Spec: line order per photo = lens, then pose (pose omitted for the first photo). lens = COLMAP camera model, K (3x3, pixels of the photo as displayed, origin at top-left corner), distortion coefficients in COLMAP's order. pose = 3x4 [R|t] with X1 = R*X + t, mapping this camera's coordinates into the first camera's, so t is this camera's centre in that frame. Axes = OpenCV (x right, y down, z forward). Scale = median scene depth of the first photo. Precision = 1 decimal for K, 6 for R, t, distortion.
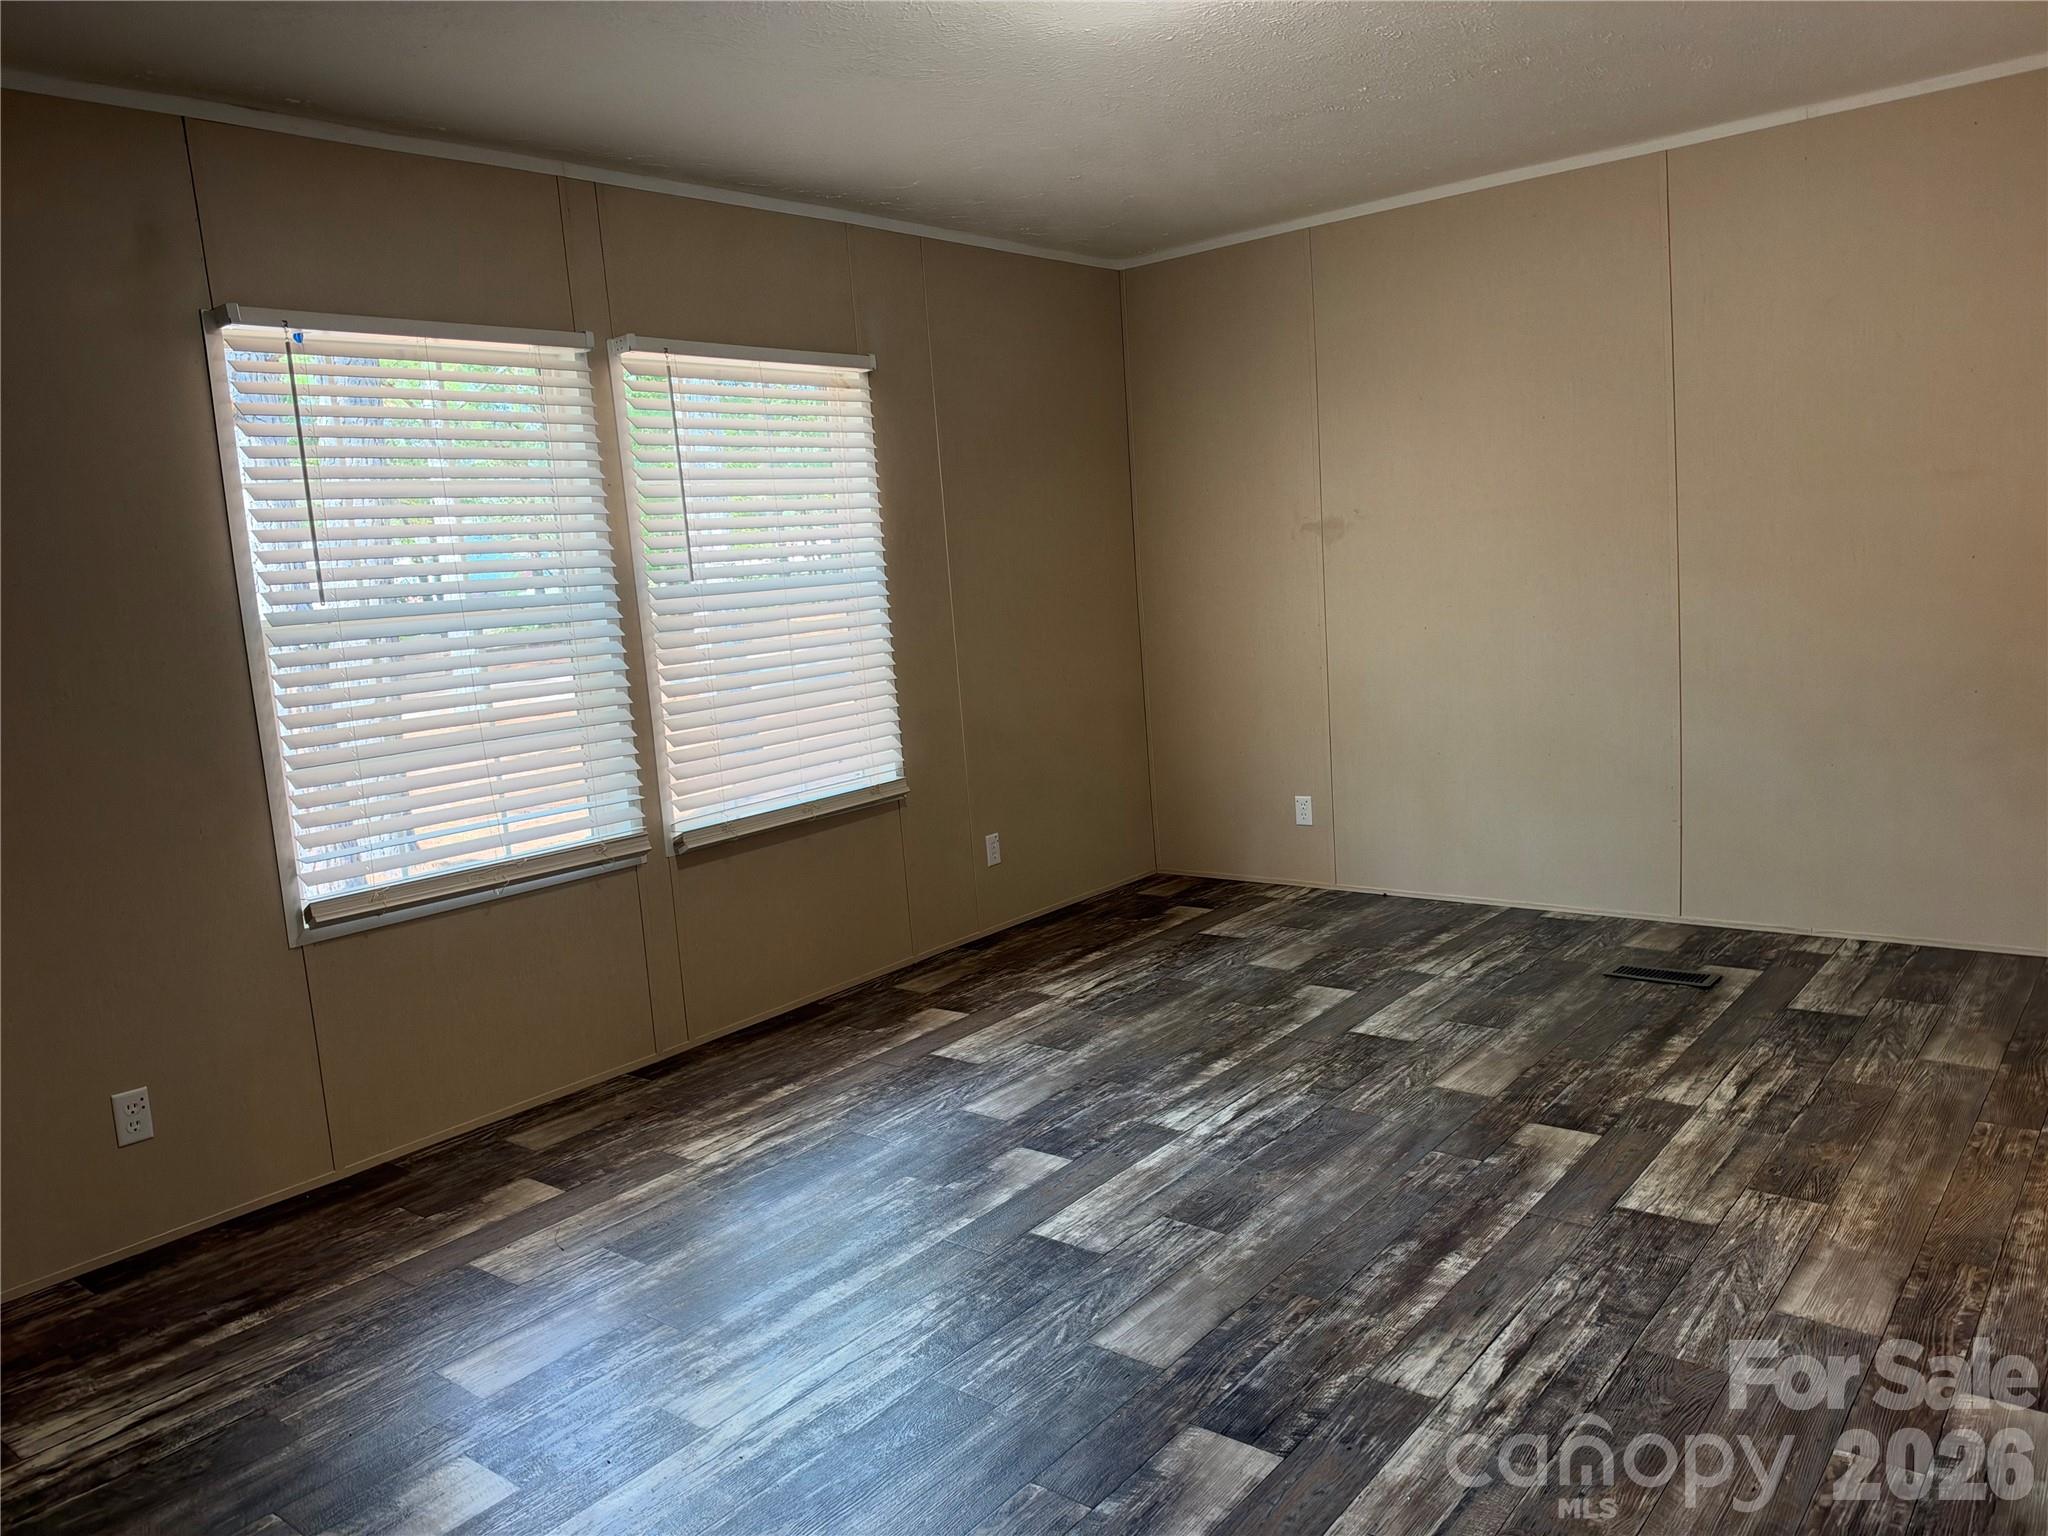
lens RADIAL K [[1466.0, 0, 1024.0], [0, 1466.0, 768.0], [0, 0, 1]] dist [0.113053, -0.239495]
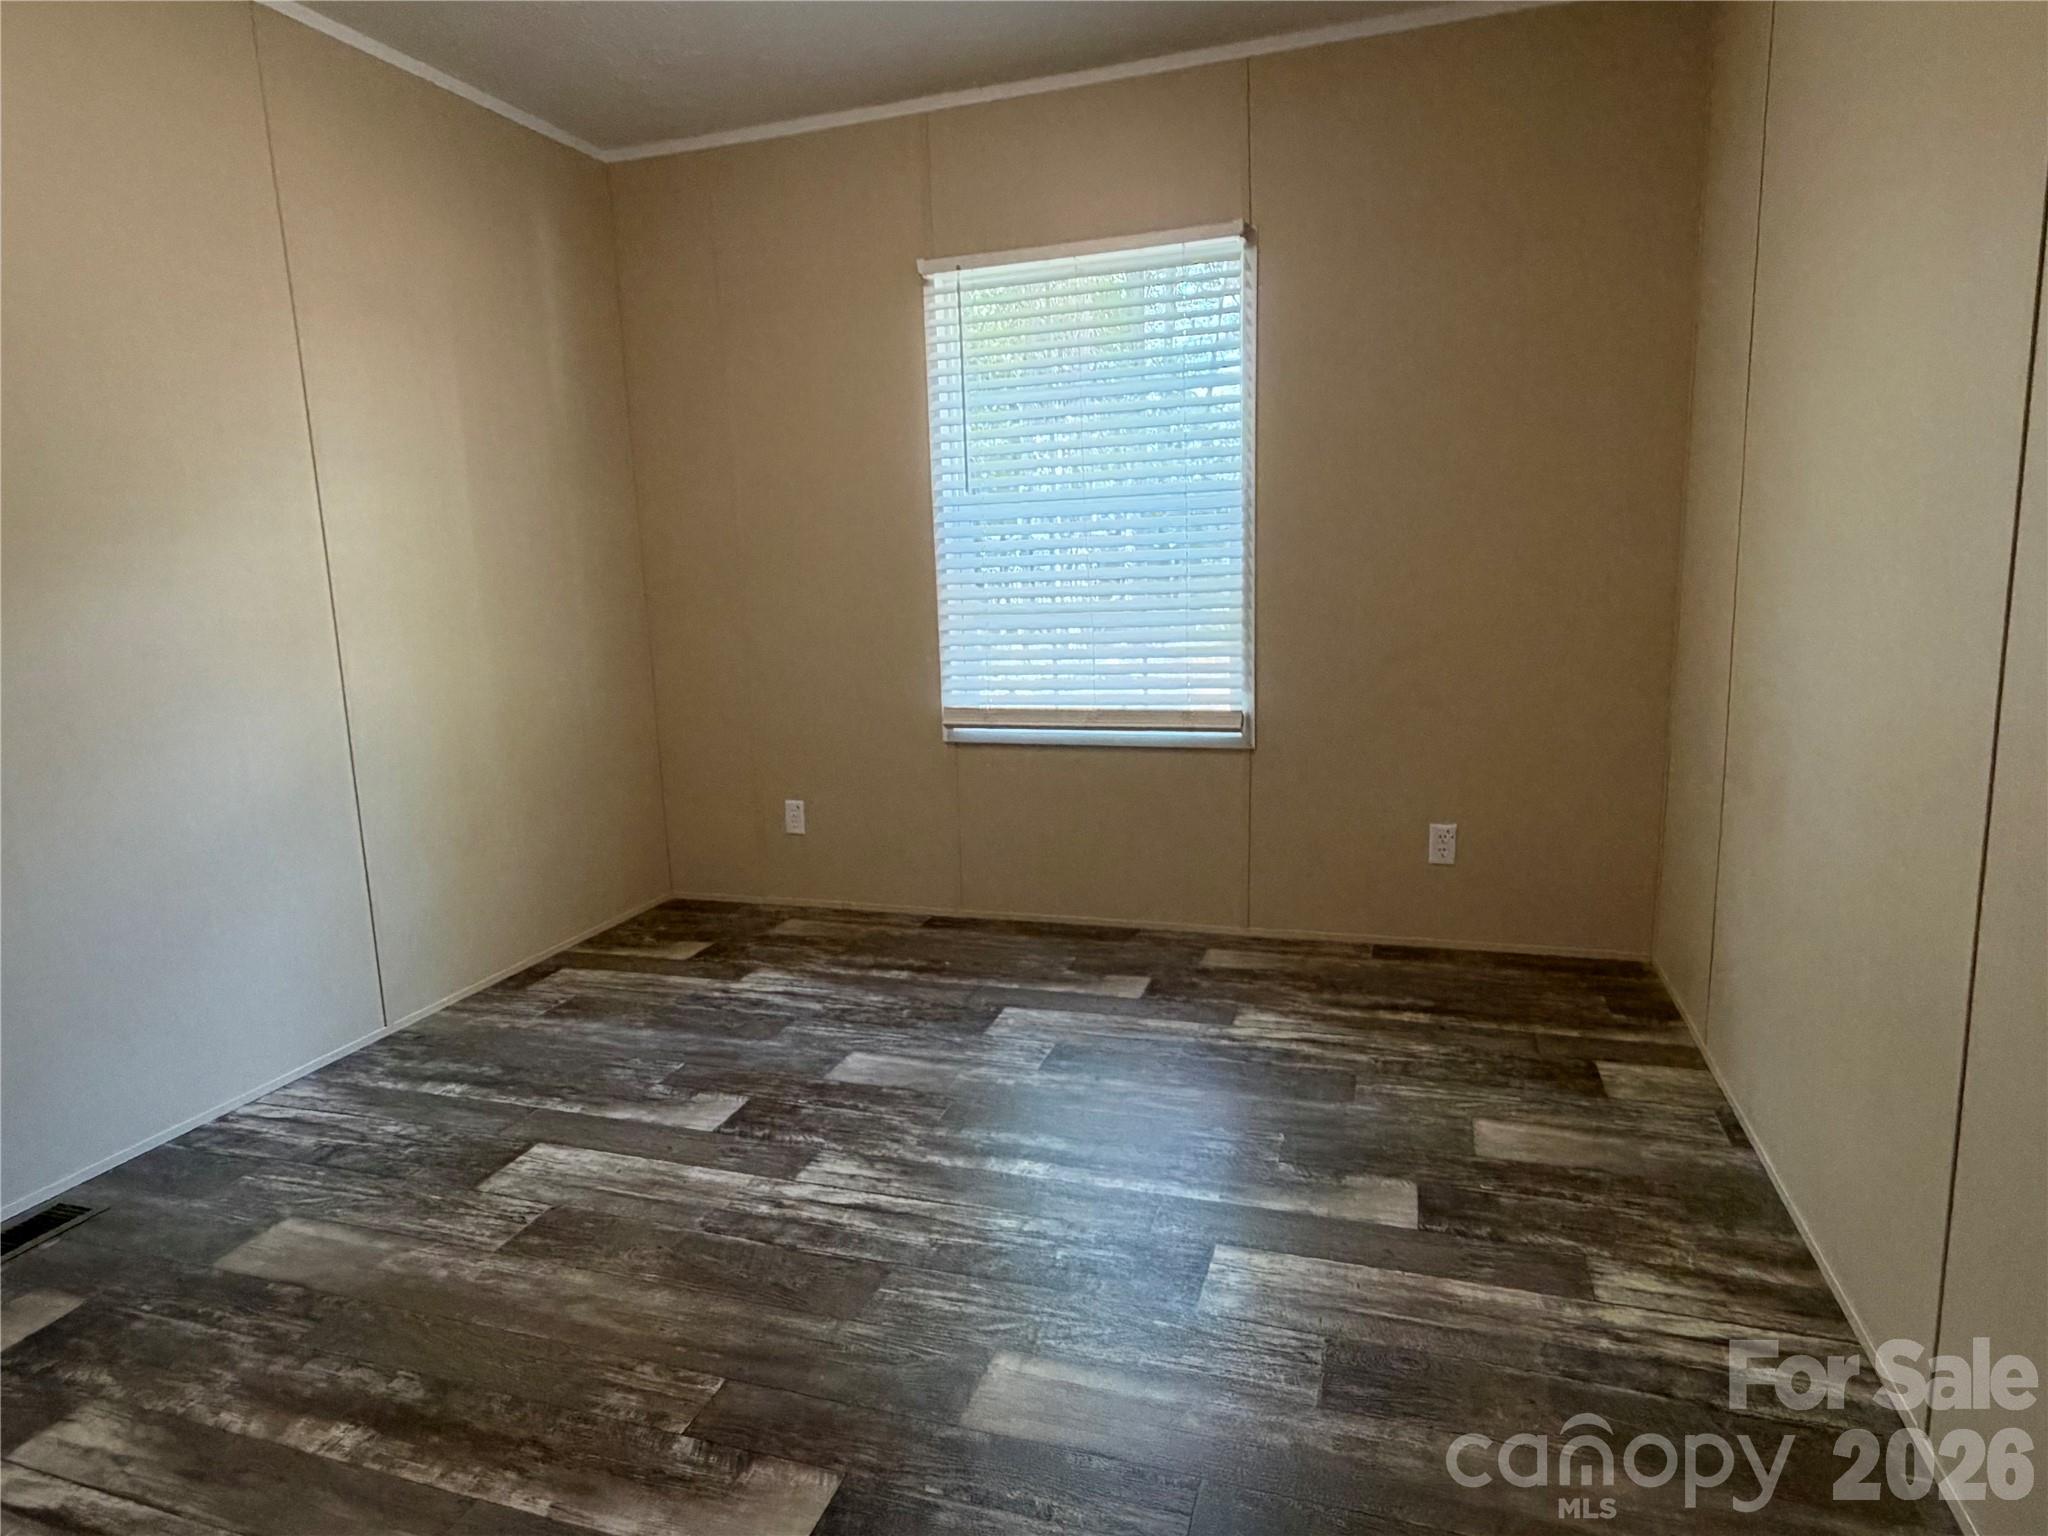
lens RADIAL K [[1190.4, 0, 1024.0], [0, 1190.4, 768.0], [0, 0, 1]] dist [-0.002472, -0.000384]
pose [[0.361886, 0.227393, -0.904063, 0.677952], [-0.126617, 0.972796, 0.193998, -0.113793], [0.923583, 0.044264, 0.380834, 0.837562]]
